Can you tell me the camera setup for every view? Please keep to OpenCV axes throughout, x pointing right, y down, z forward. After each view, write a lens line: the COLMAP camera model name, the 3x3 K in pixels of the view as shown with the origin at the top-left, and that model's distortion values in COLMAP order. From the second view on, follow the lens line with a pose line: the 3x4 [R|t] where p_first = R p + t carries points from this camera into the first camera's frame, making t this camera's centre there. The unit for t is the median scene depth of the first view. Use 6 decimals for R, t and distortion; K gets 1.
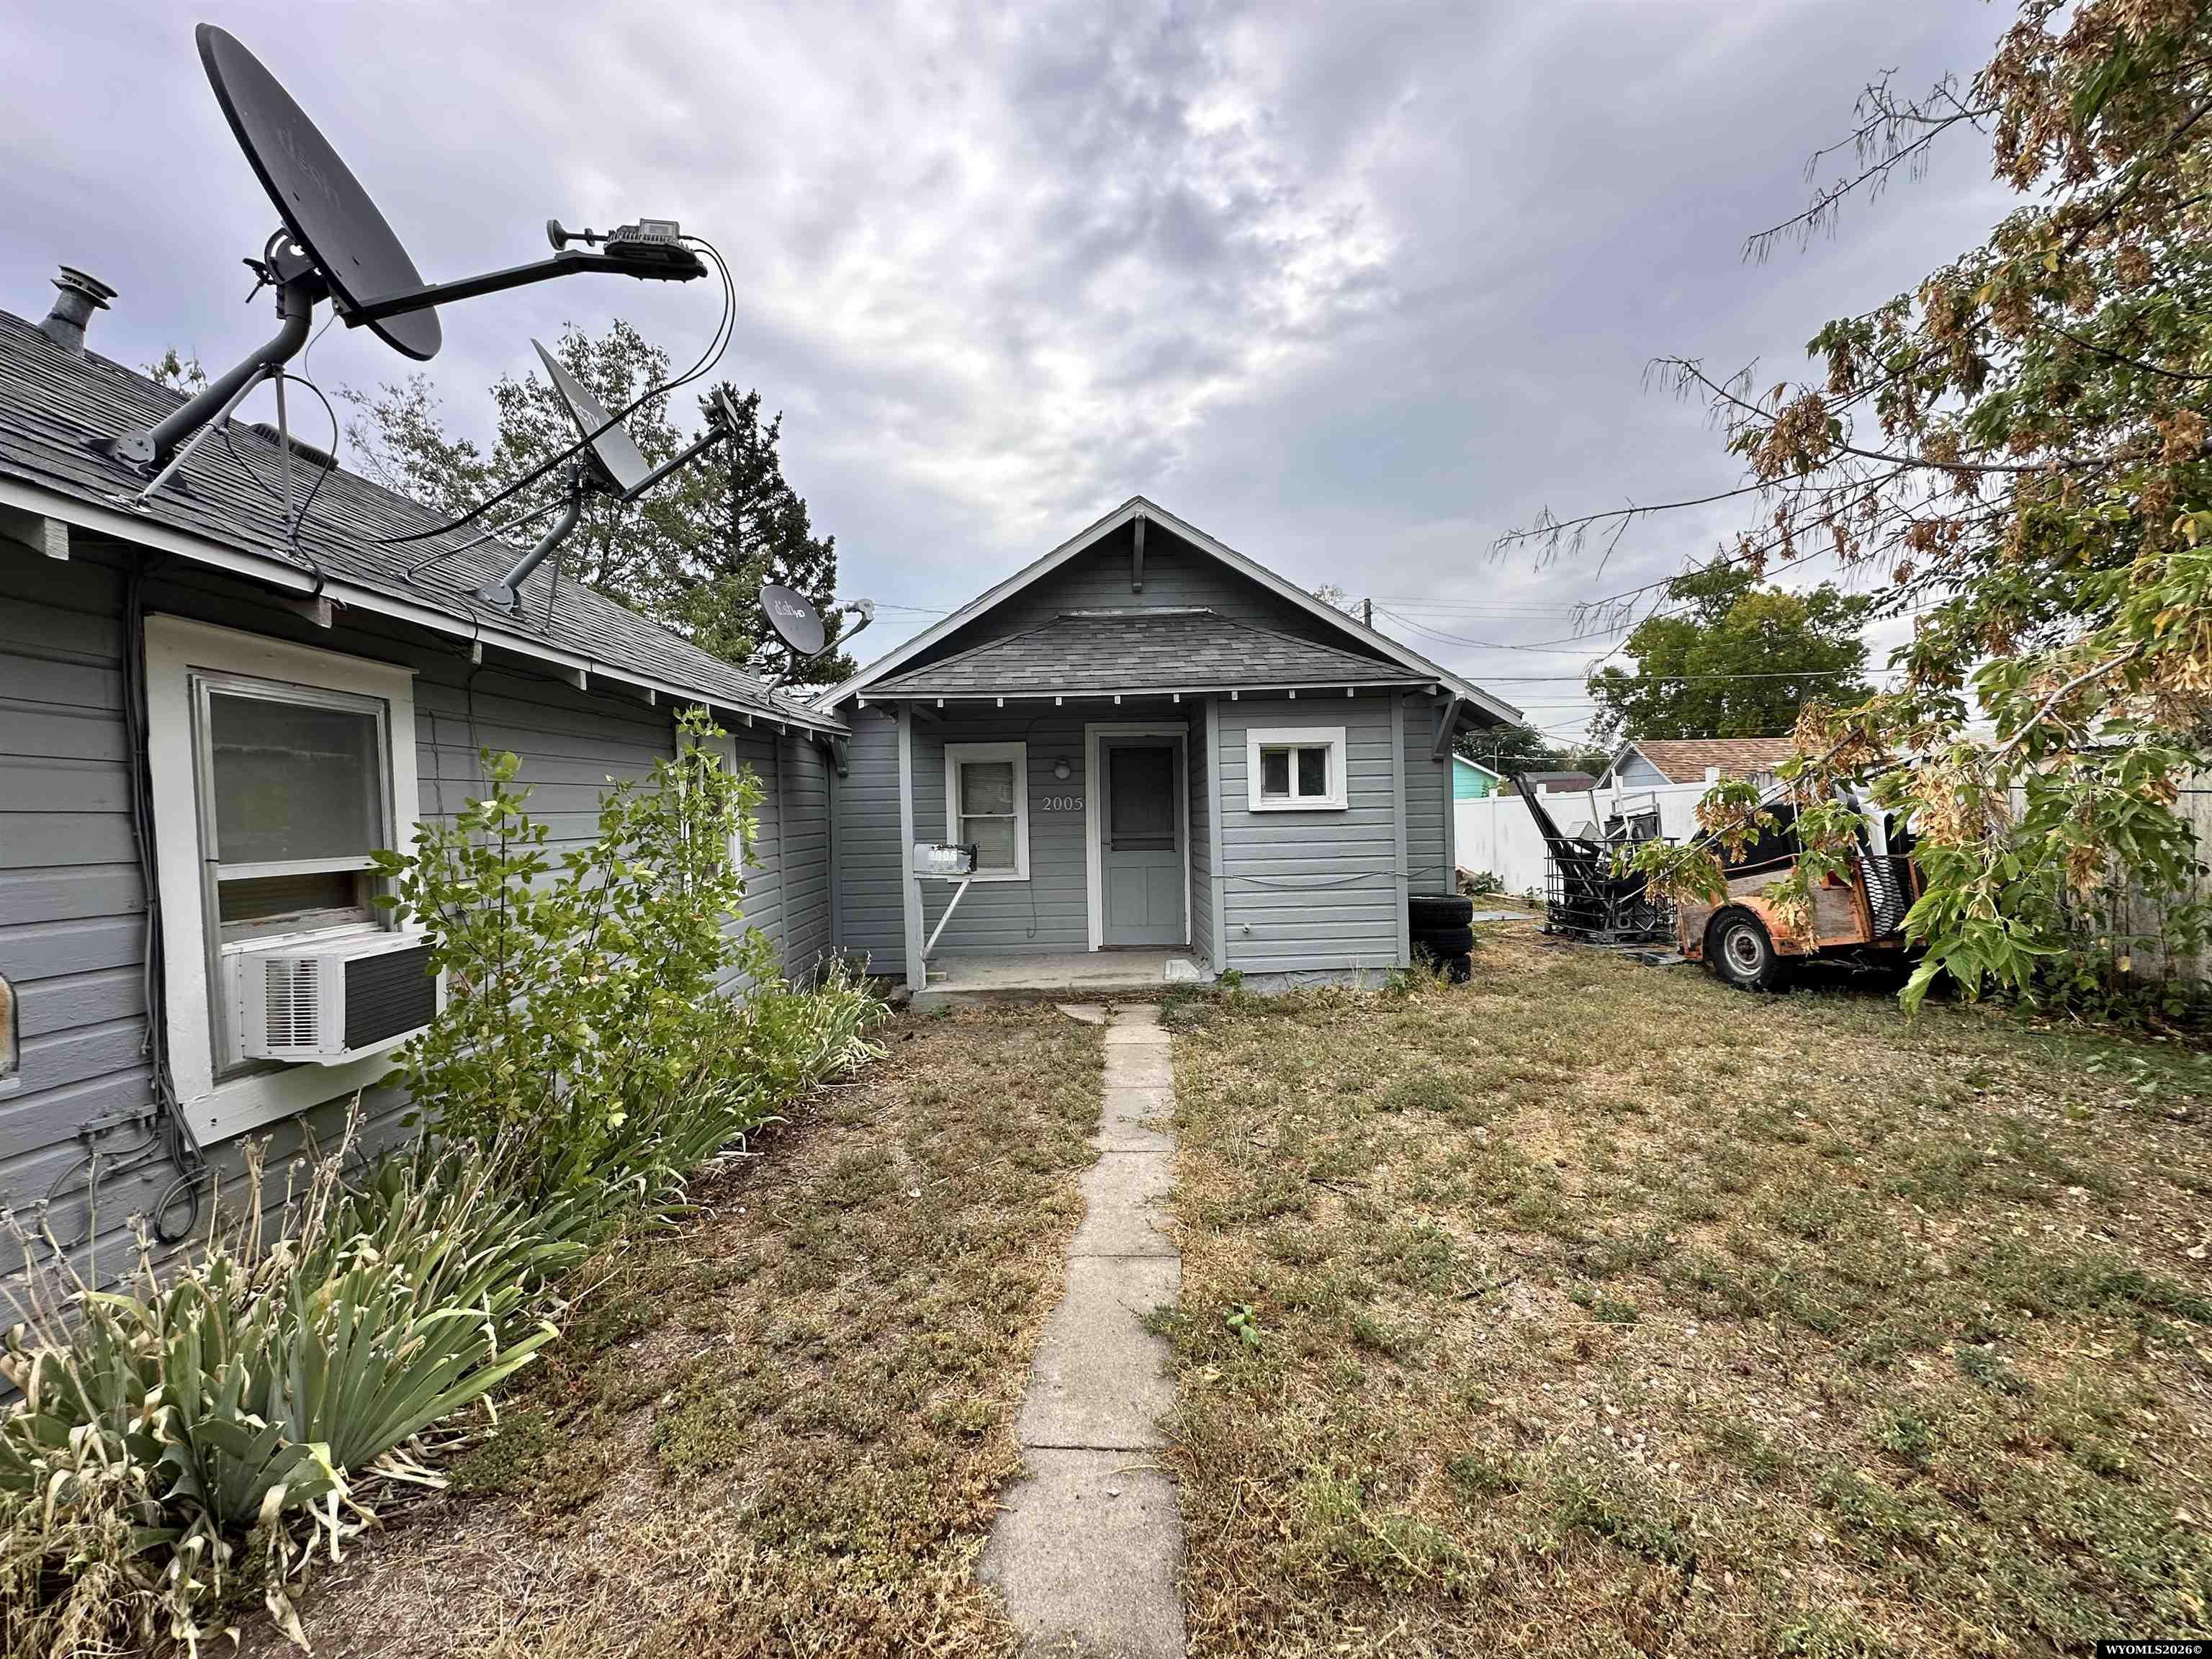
lens RADIAL K [[895.8, 0, 1108.6], [0, 895.8, 825.9], [0, 0, 1]] dist [-0.012884, 0.000953]
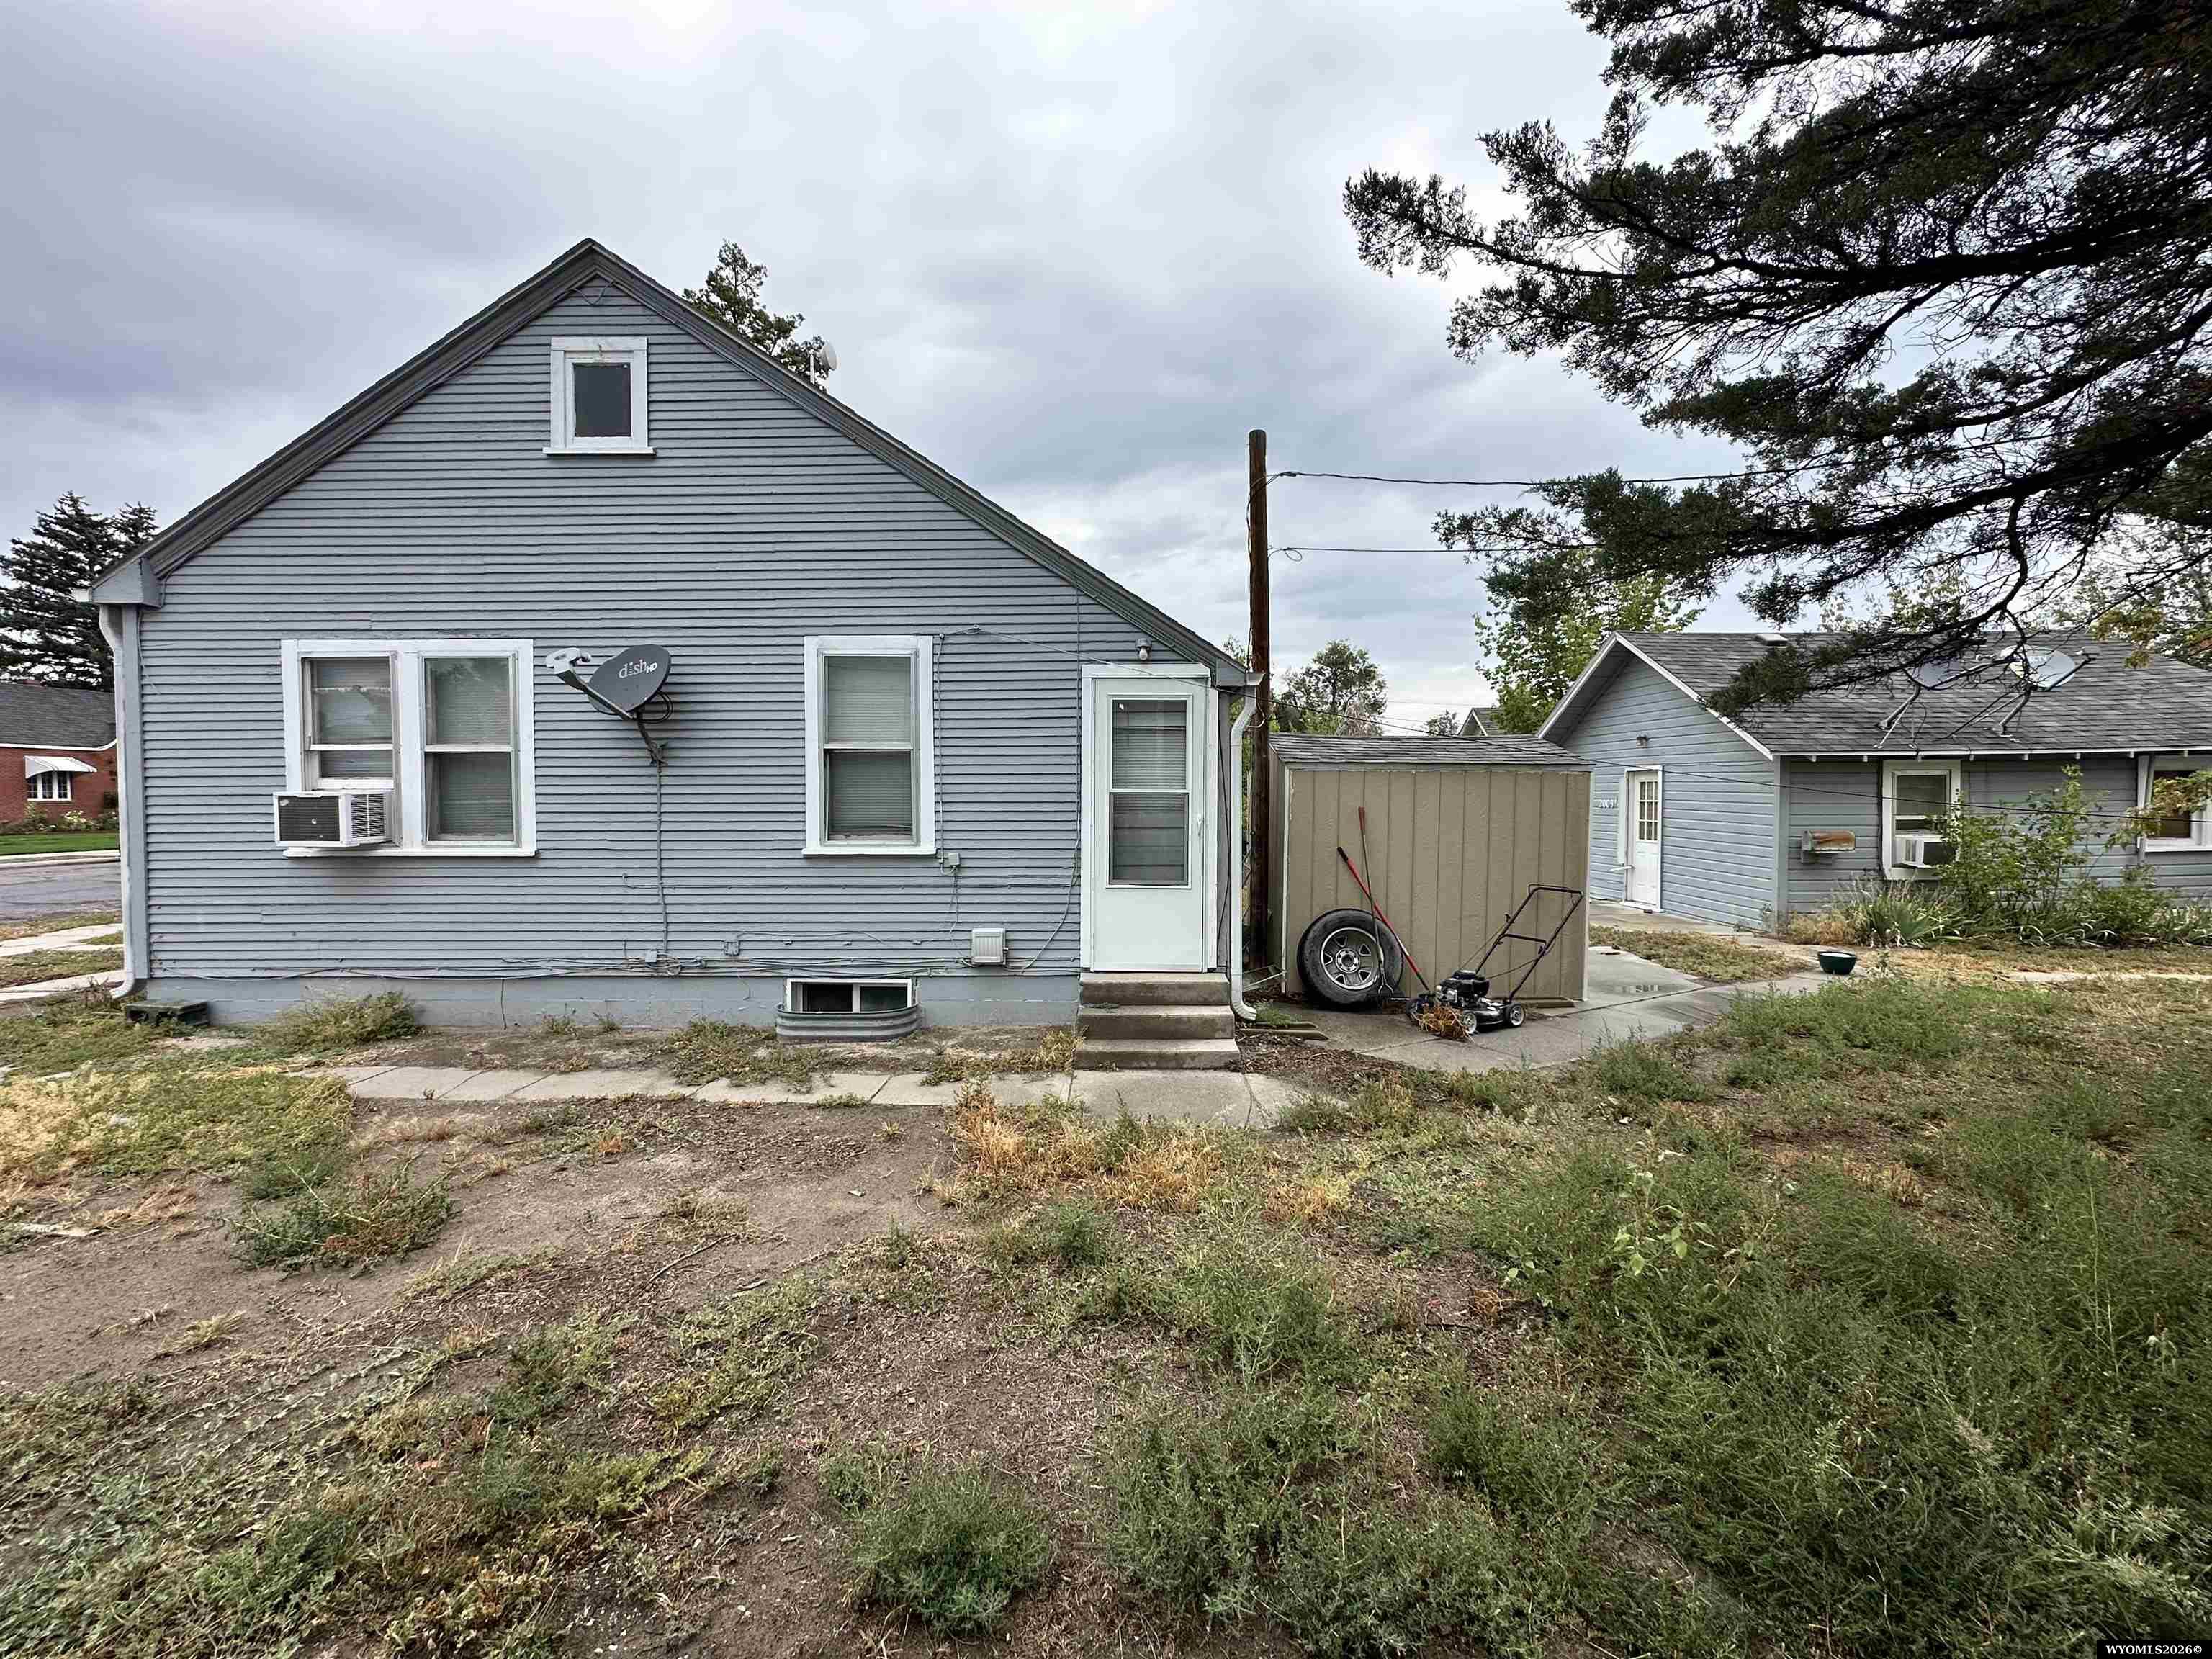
lens RADIAL K [[895.8, 0, 1106.9], [0, 895.8, 826.2], [0, 0, 1]] dist [-0.012884, 0.000953]
pose [[-0.048222, 0.050470, -0.997561, 0.289140], [-0.020208, 0.998469, 0.051493, -0.004302], [0.998632, 0.022642, -0.047128, -0.218252]]
